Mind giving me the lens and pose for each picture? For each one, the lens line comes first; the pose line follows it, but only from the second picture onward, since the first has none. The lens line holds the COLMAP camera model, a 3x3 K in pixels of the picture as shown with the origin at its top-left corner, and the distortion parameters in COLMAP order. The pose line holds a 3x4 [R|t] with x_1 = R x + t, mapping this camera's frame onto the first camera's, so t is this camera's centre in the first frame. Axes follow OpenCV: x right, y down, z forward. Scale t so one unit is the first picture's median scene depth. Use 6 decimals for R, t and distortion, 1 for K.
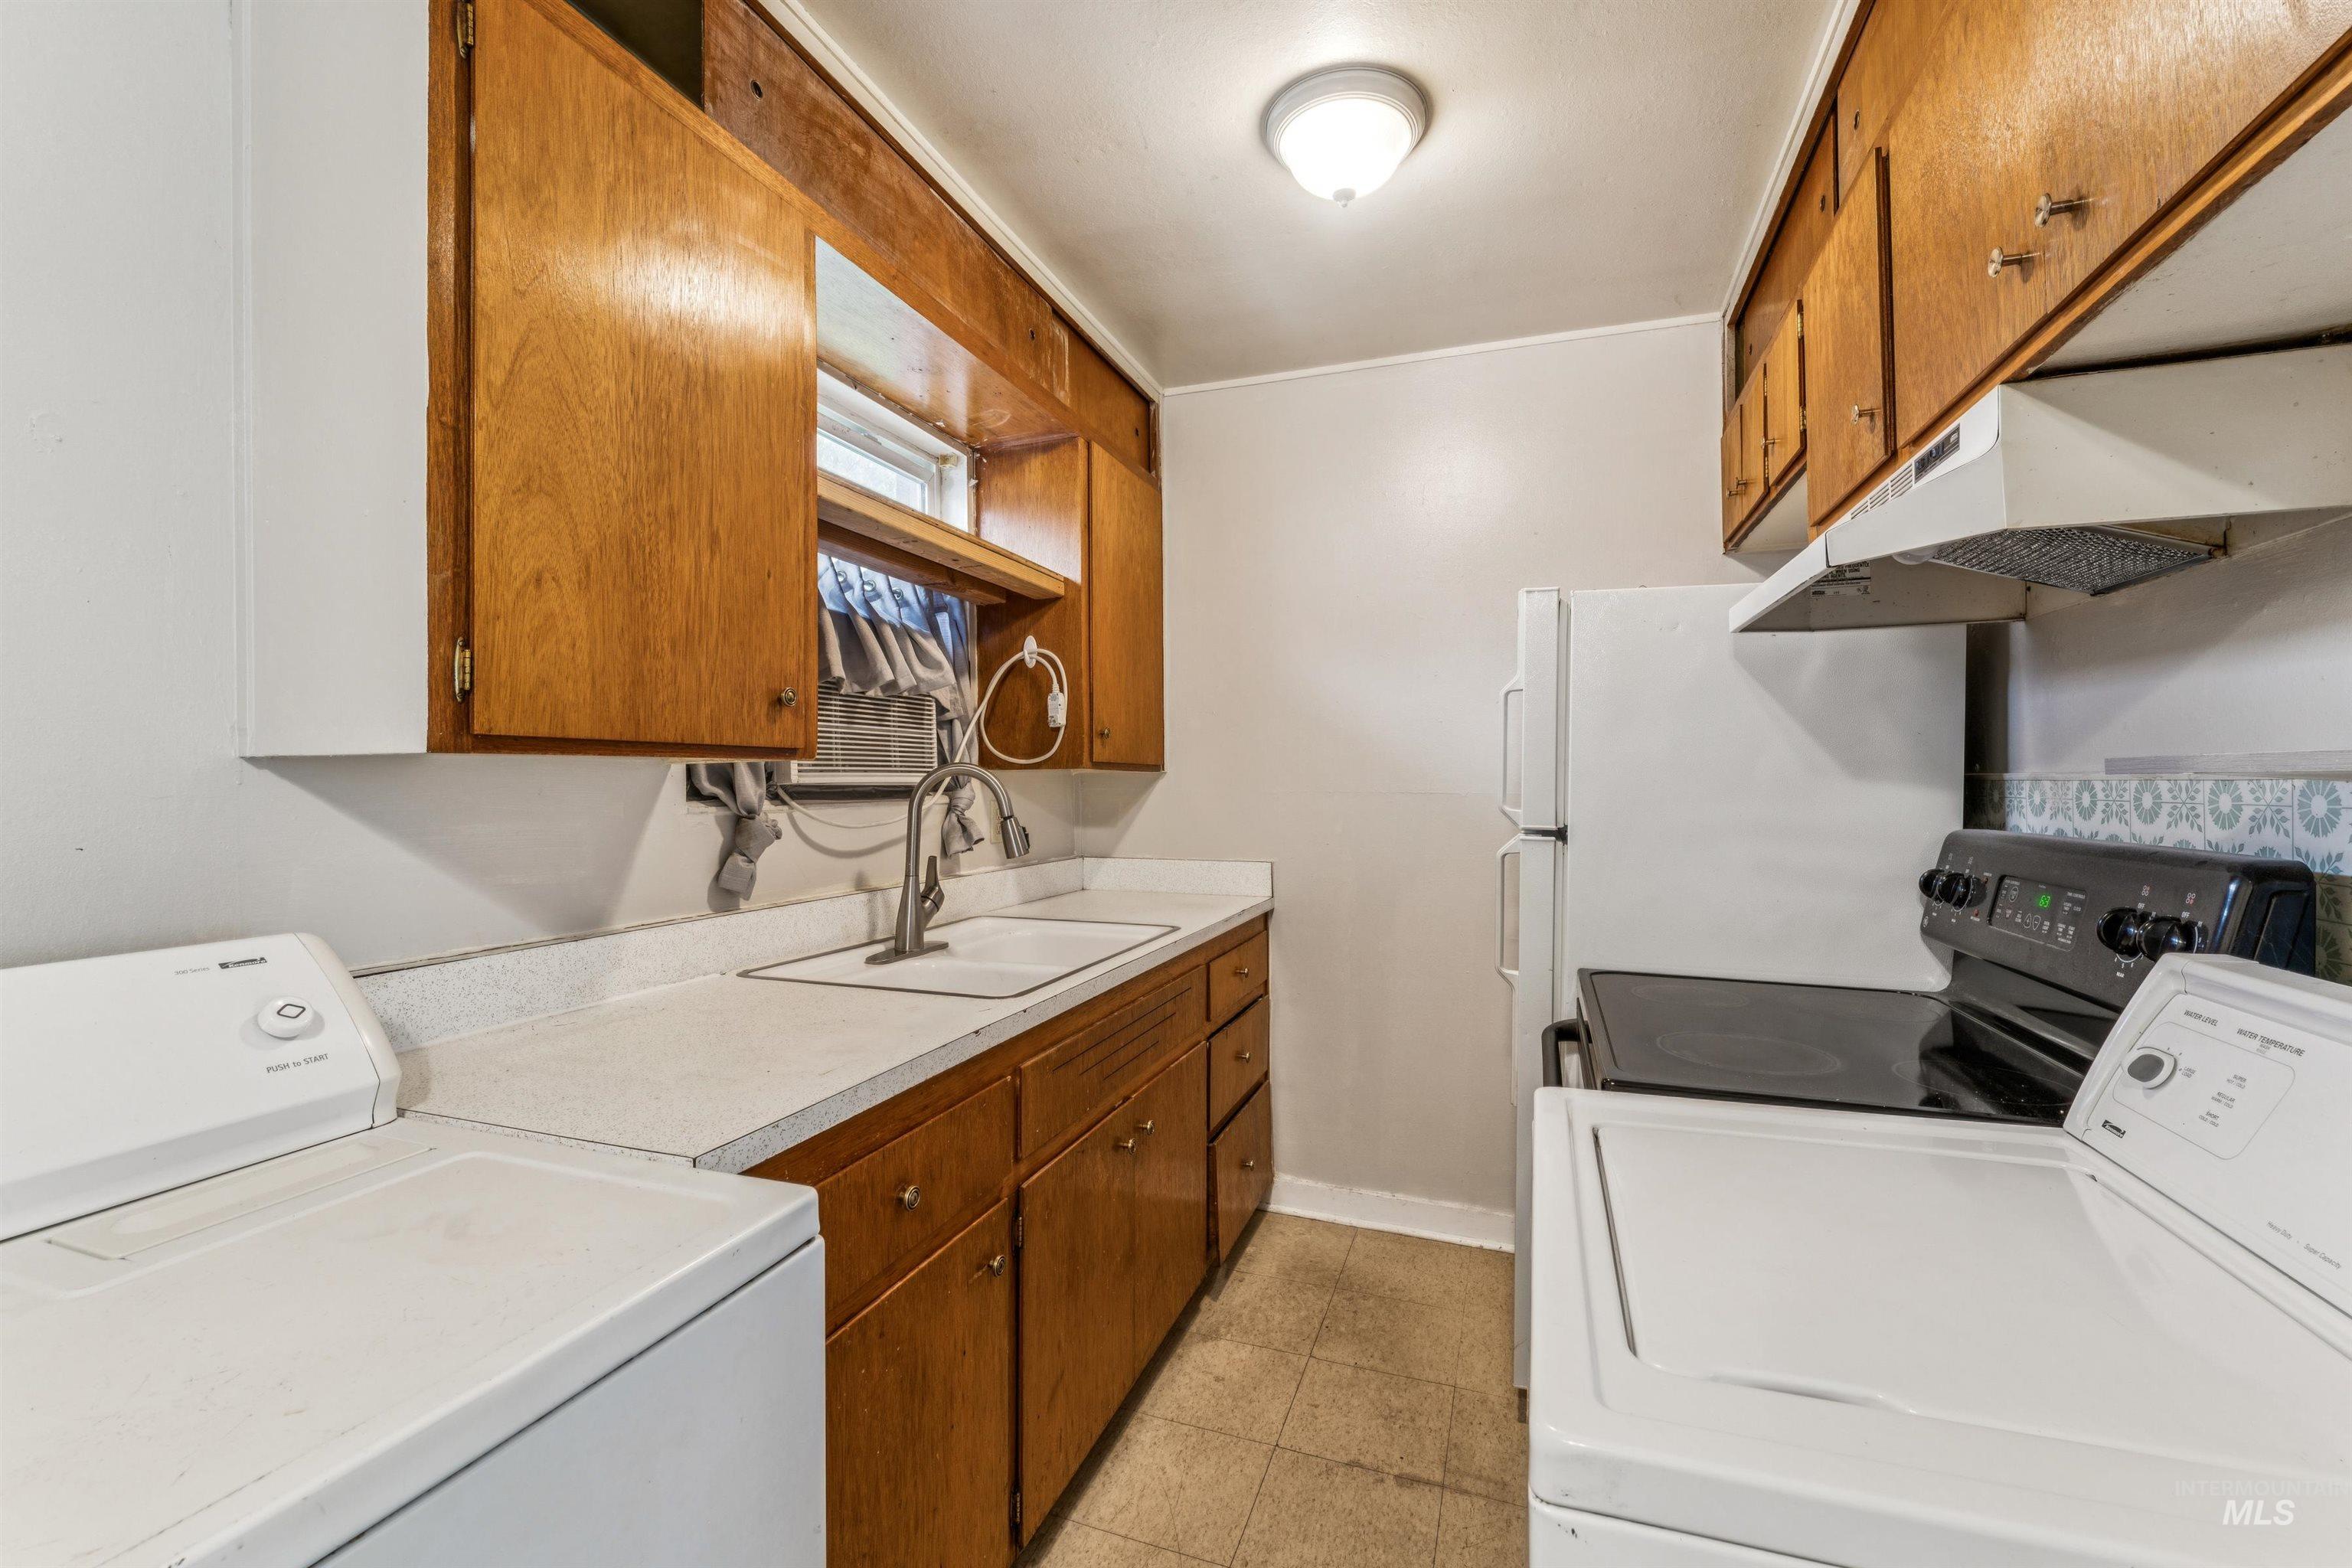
lens RADIAL K [[986.3, 0, 1175.6], [0, 986.3, 778.3], [0, 0, 1]] dist [-0.000613, -0.000229]
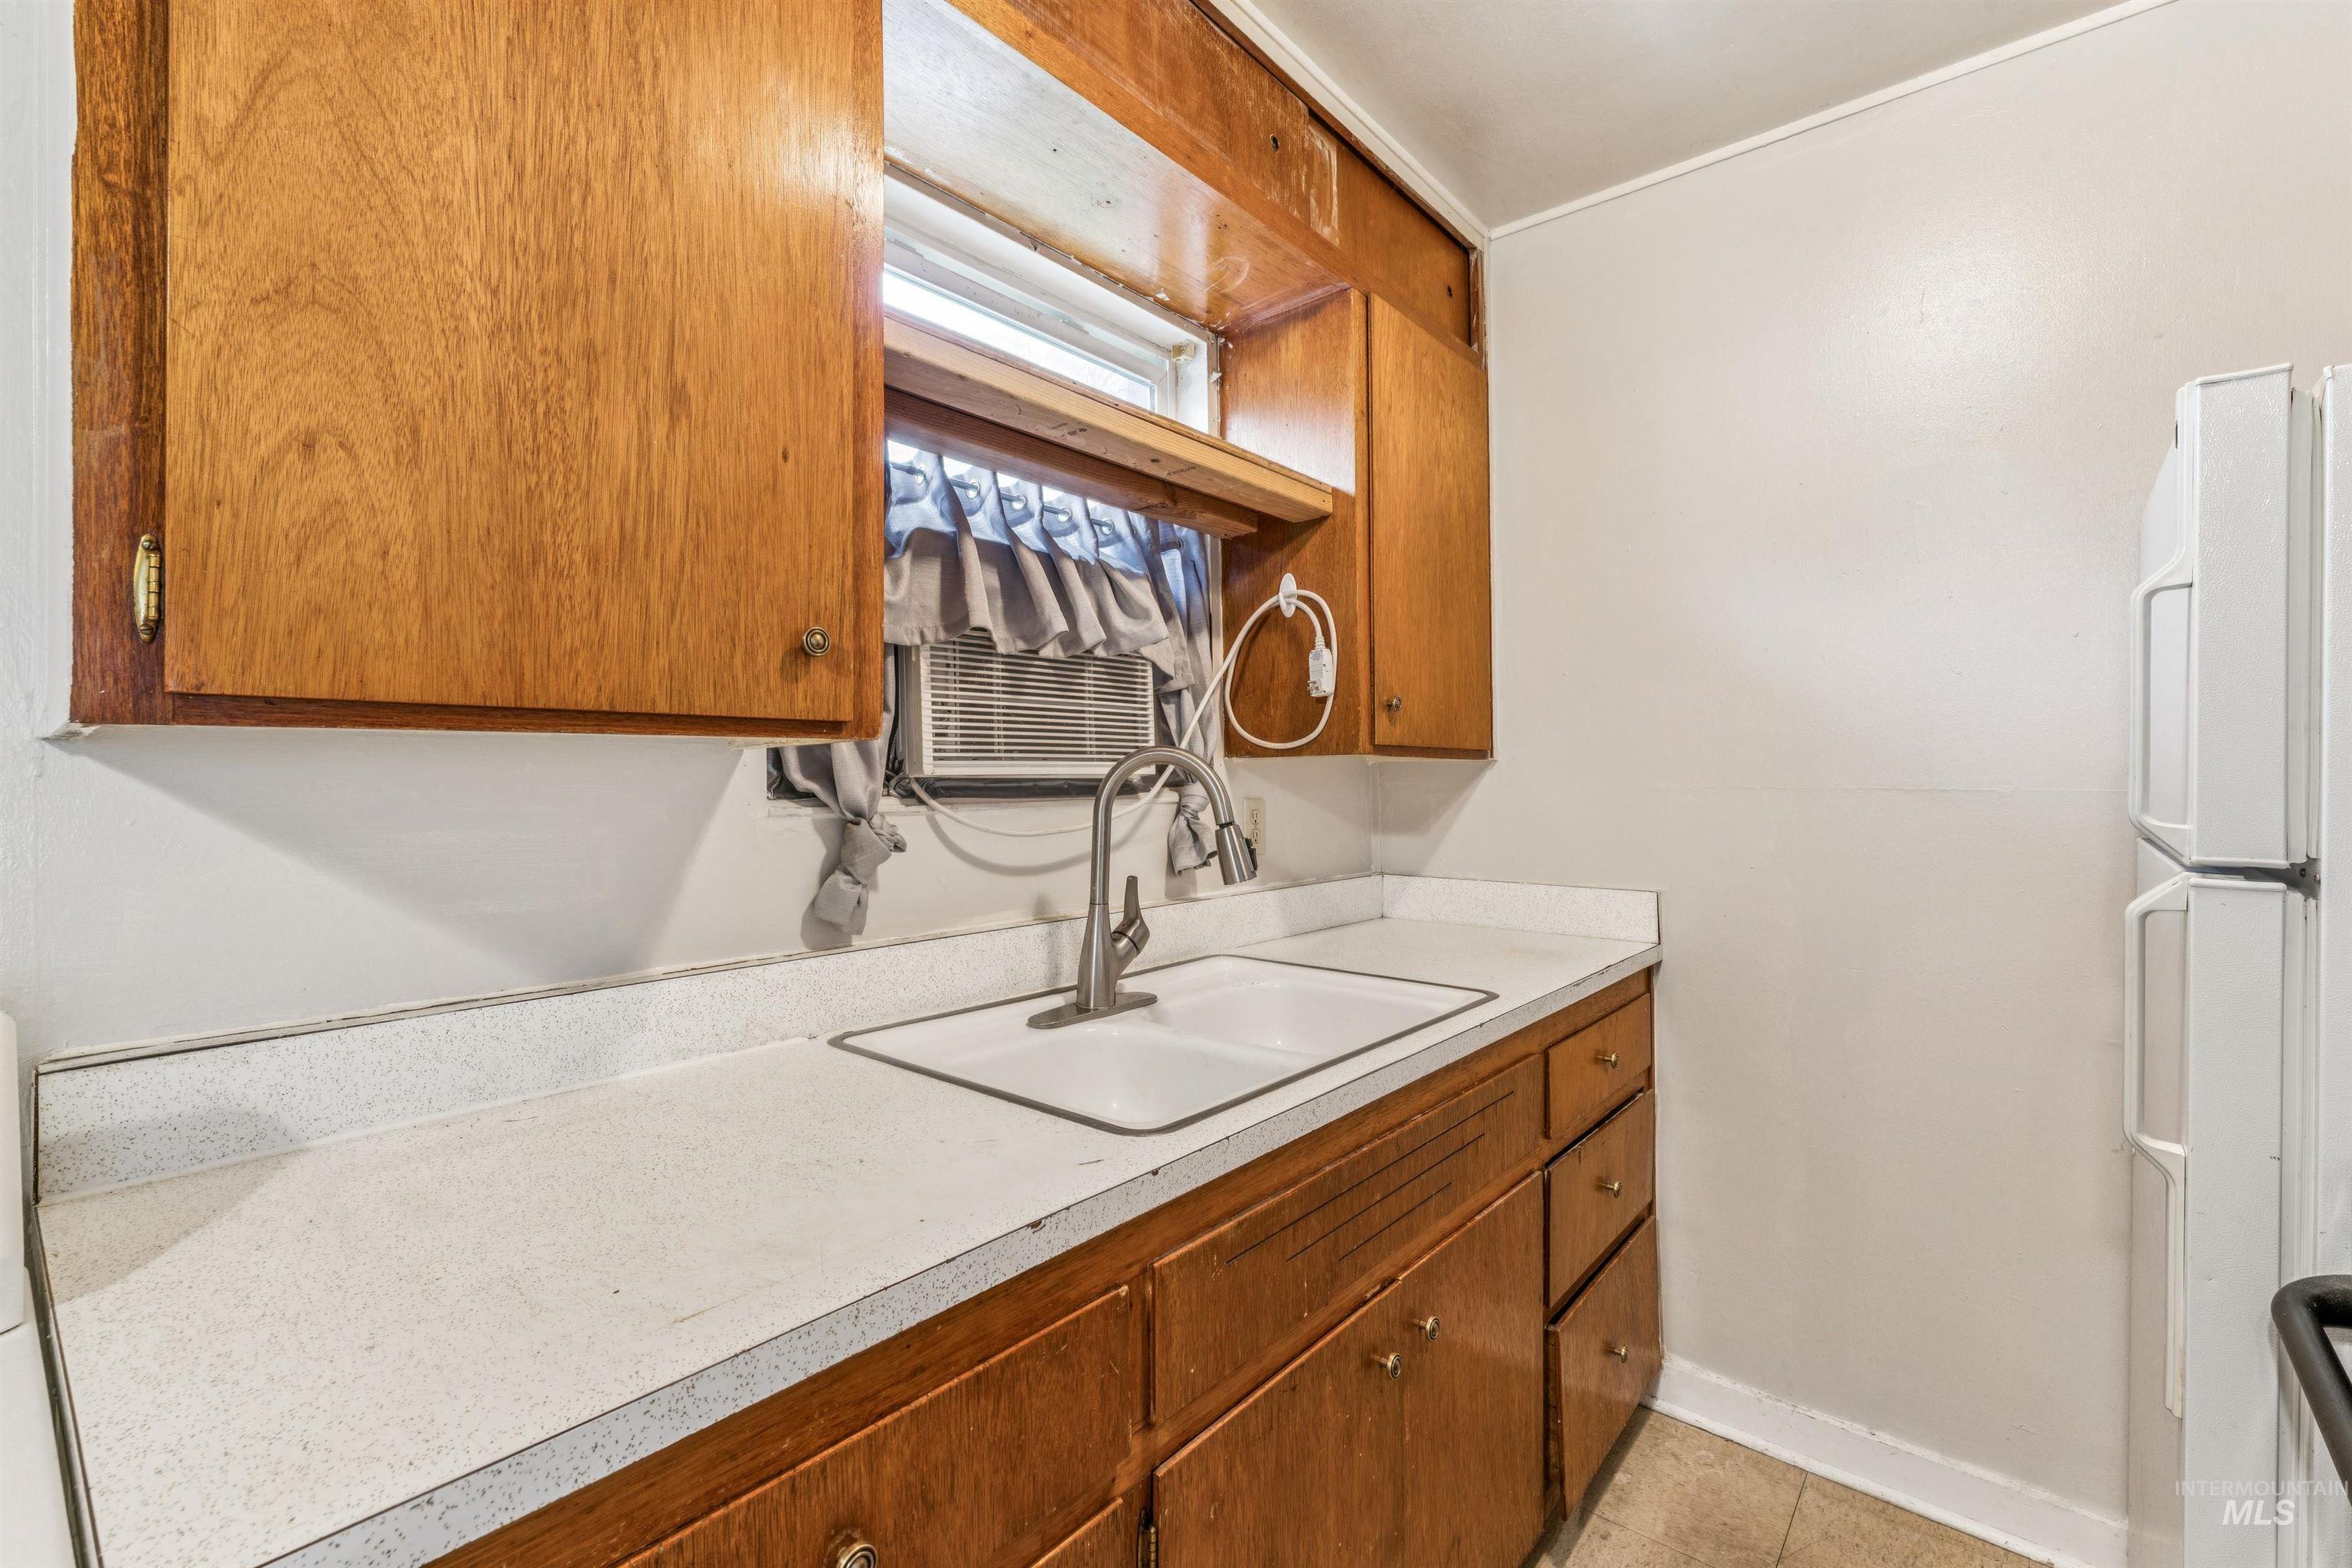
lens RADIAL K [[1027.3, 0, 1175.0], [0, 1027.3, 769.5], [0, 0, 1]] dist [-0.005810, 0.000113]
pose [[0.937052, -0.005215, -0.349150, 0.049999], [0.004057, 0.999984, -0.004048, 0.004239], [0.349165, 0.002377, 0.937058, 0.337988]]
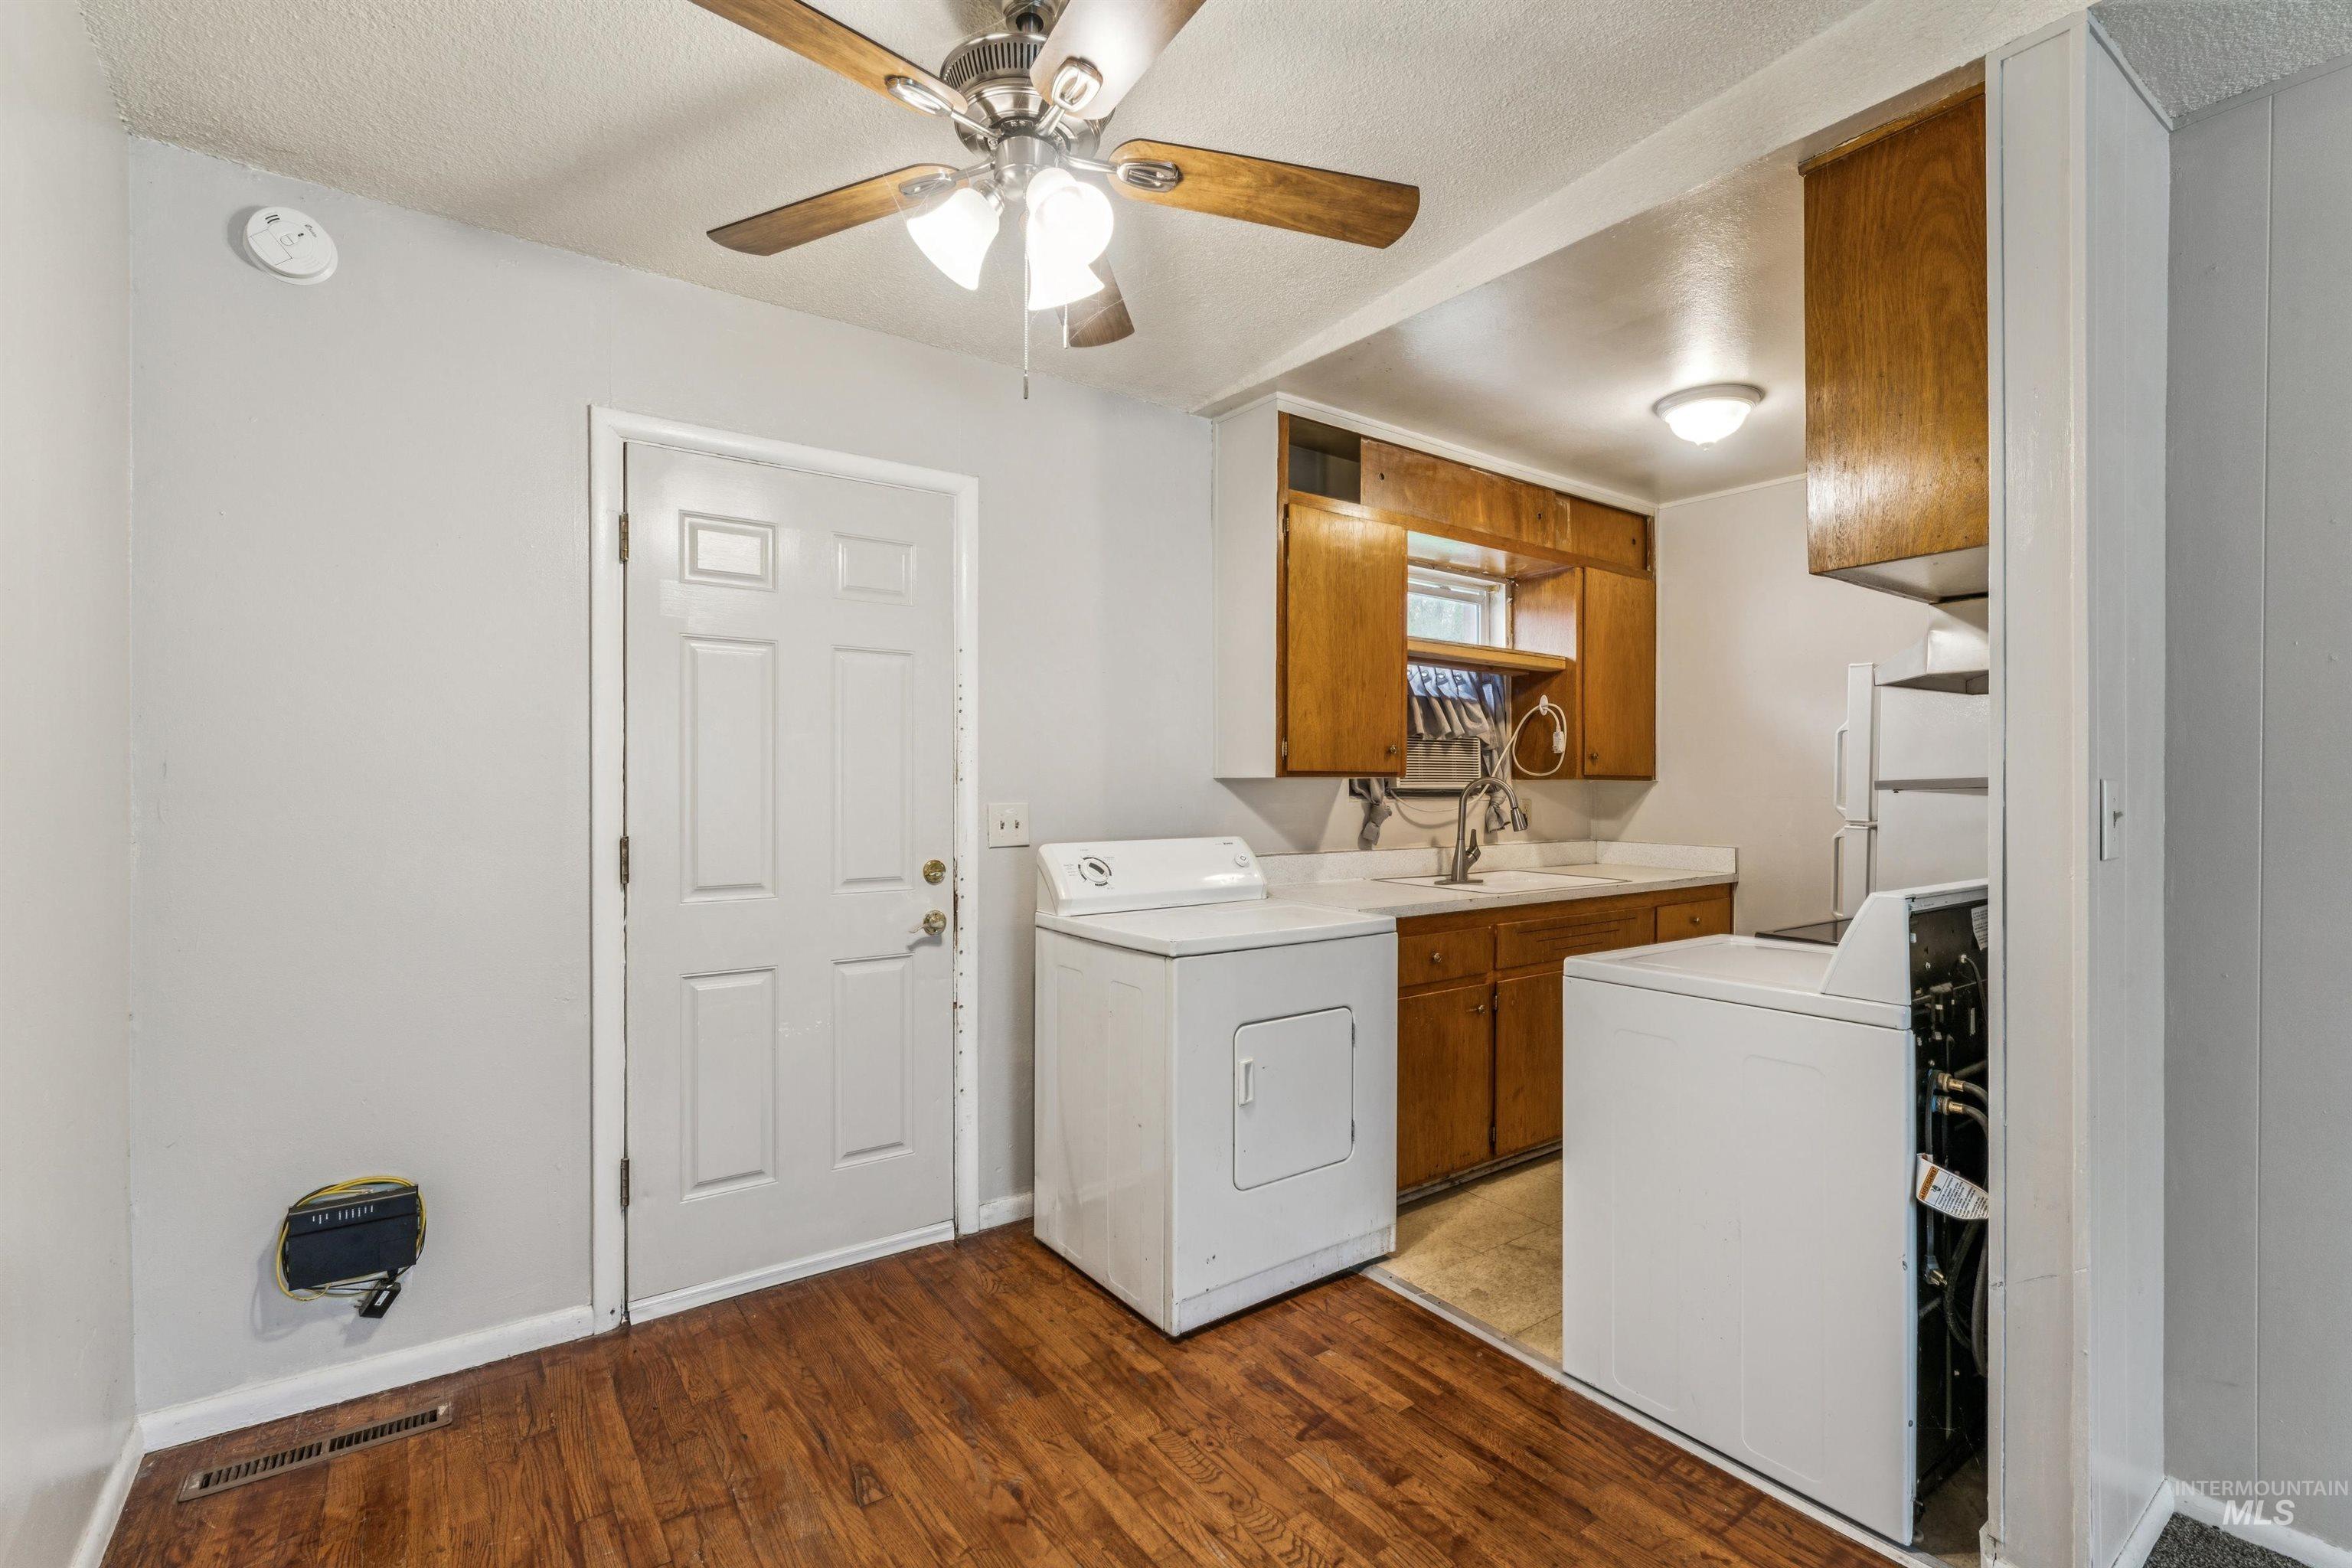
lens RADIAL K [[1035.2, 0, 1174.0], [0, 1035.2, 788.8], [0, 0, 1]] dist [-0.004401, -0.000710]
pose [[0.823327, 0.008300, -0.567506, 0.398145], [-0.003534, 0.999949, 0.009497, -0.010485], [0.567556, -0.005813, 0.823314, -0.911390]]
